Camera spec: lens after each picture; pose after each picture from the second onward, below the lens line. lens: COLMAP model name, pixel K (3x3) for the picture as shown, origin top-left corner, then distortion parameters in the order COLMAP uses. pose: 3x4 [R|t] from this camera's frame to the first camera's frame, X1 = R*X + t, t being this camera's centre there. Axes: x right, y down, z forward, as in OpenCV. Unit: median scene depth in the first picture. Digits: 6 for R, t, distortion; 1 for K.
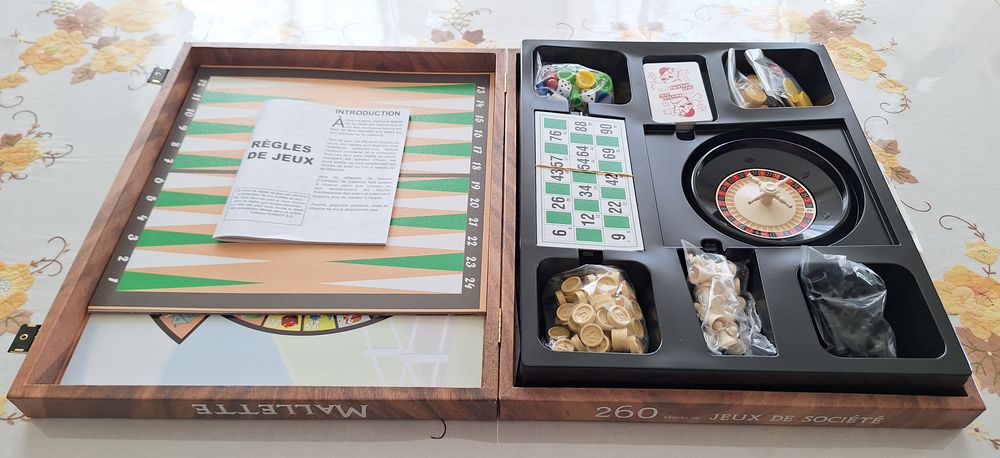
lens RADIAL K [[666.6, 0, 500.9], [0, 666.6, 223.3], [0, 0, 1]] dist [-0.022908, 0.004993]
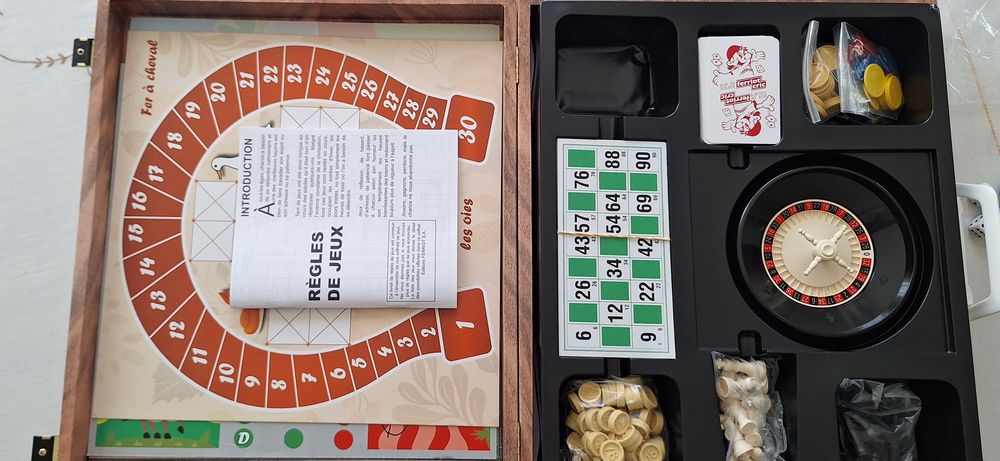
lens RADIAL K [[566.8, 0, 506.3], [0, 566.8, 225.7], [0, 0, 1]] dist [0.028306, -0.004025]
pose [[0.999329, -0.022910, -0.028561, 0.007513], [0.034475, 0.851476, 0.523259, -0.483878], [0.012331, -0.523893, 0.851695, 0.386179]]
